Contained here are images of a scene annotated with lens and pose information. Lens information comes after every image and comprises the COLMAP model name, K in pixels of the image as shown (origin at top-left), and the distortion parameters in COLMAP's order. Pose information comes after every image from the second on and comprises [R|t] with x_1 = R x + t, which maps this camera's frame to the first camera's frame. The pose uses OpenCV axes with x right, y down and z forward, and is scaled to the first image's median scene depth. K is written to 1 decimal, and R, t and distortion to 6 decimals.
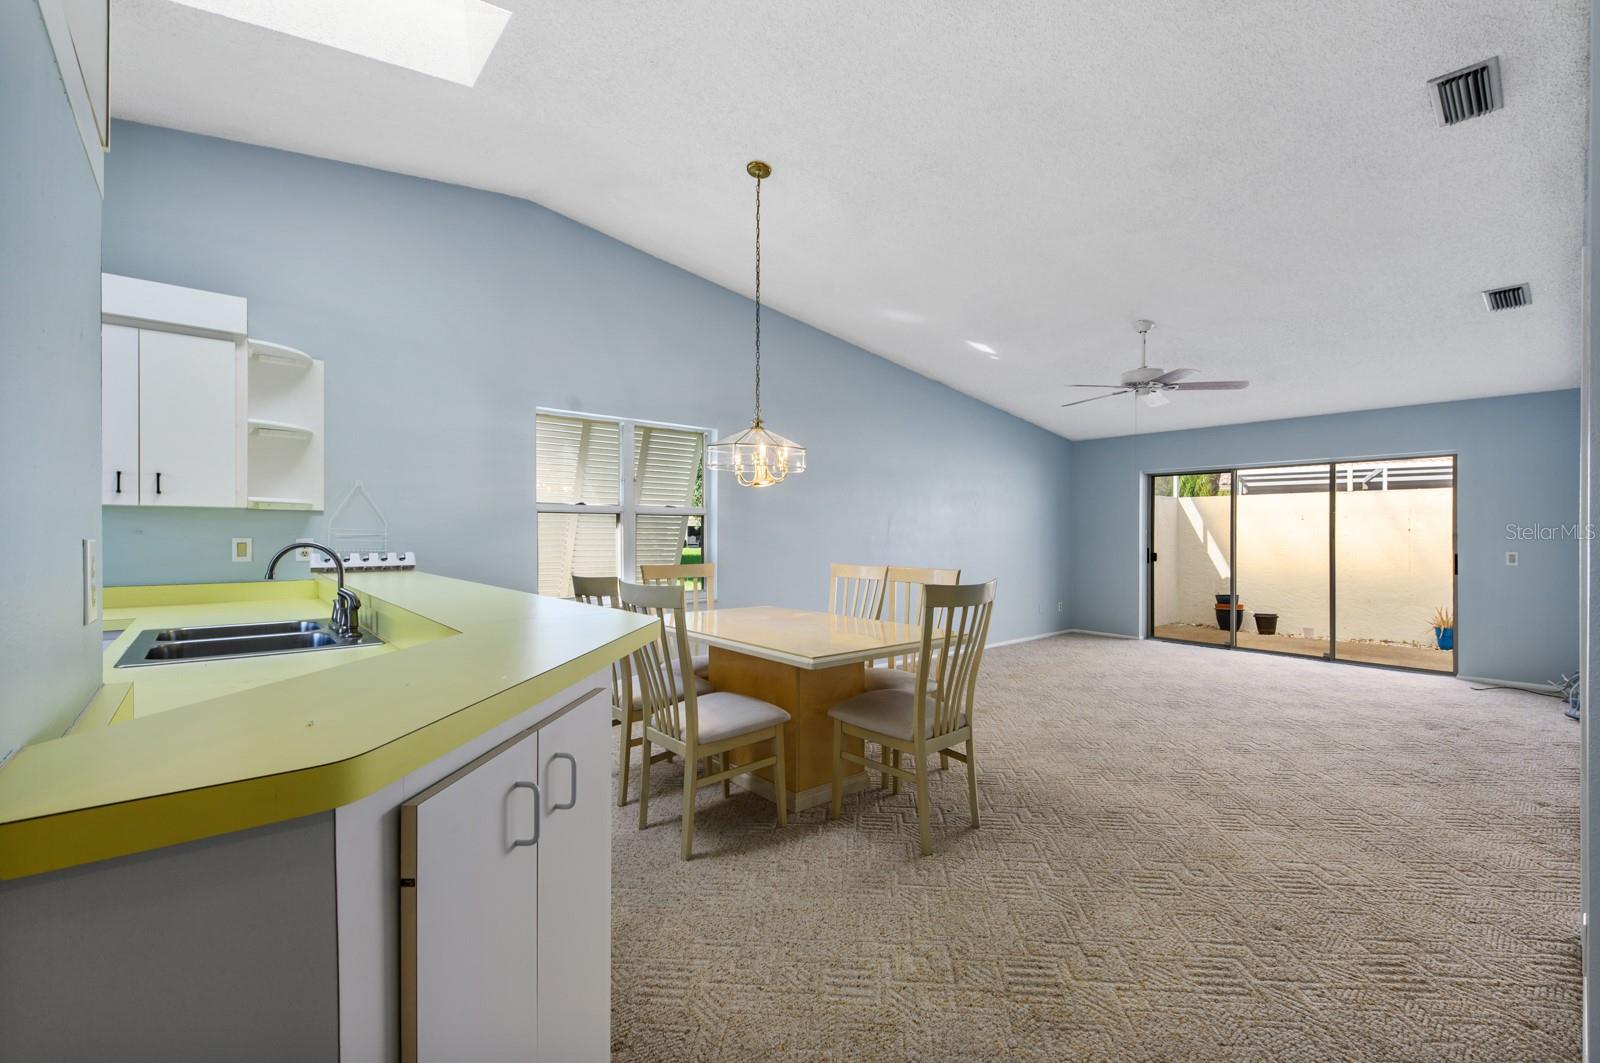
lens RADIAL K [[672.1, 0, 800.0], [0, 672.1, 531.5], [0, 0, 1]] dist [0.016340, -0.013358]
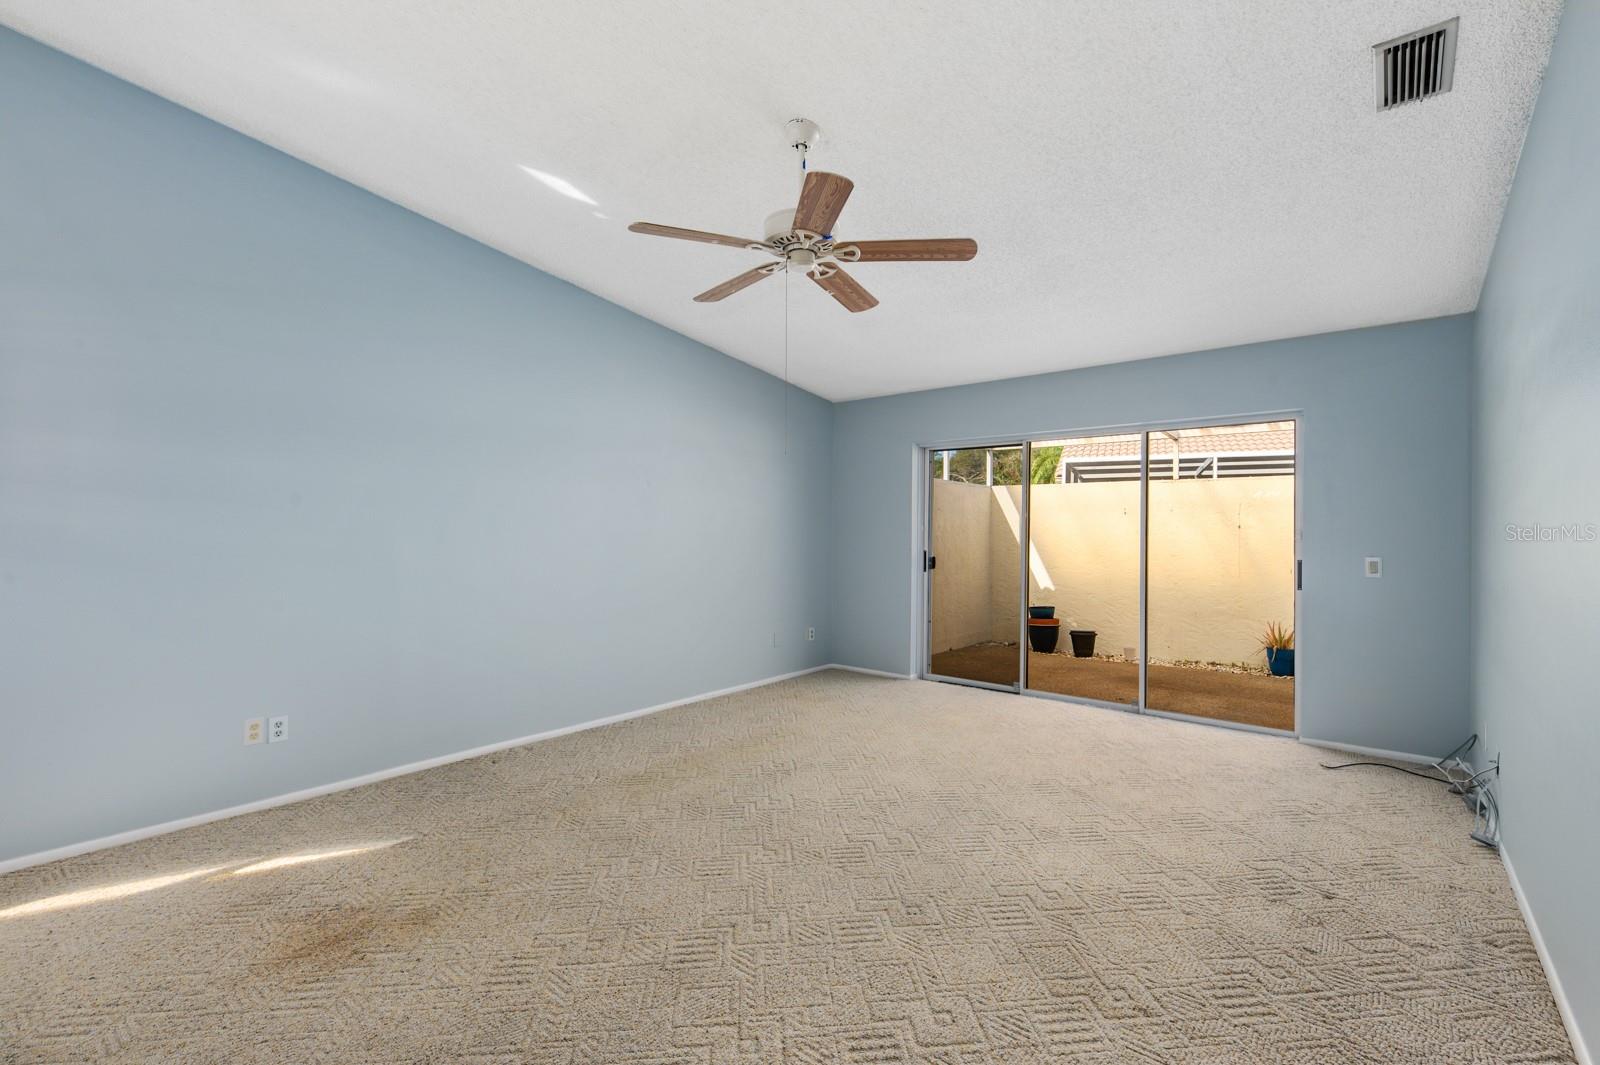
lens RADIAL K [[695.7, 0, 820.2], [0, 695.7, 531.9], [0, 0, 1]] dist [-0.001007, -0.000150]
pose [[0.981693, 0.001136, 0.190467, 0.317052], [-0.001839, 0.999992, 0.003514, 0.002867], [-0.190462, -0.003800, 0.981687, 0.350395]]
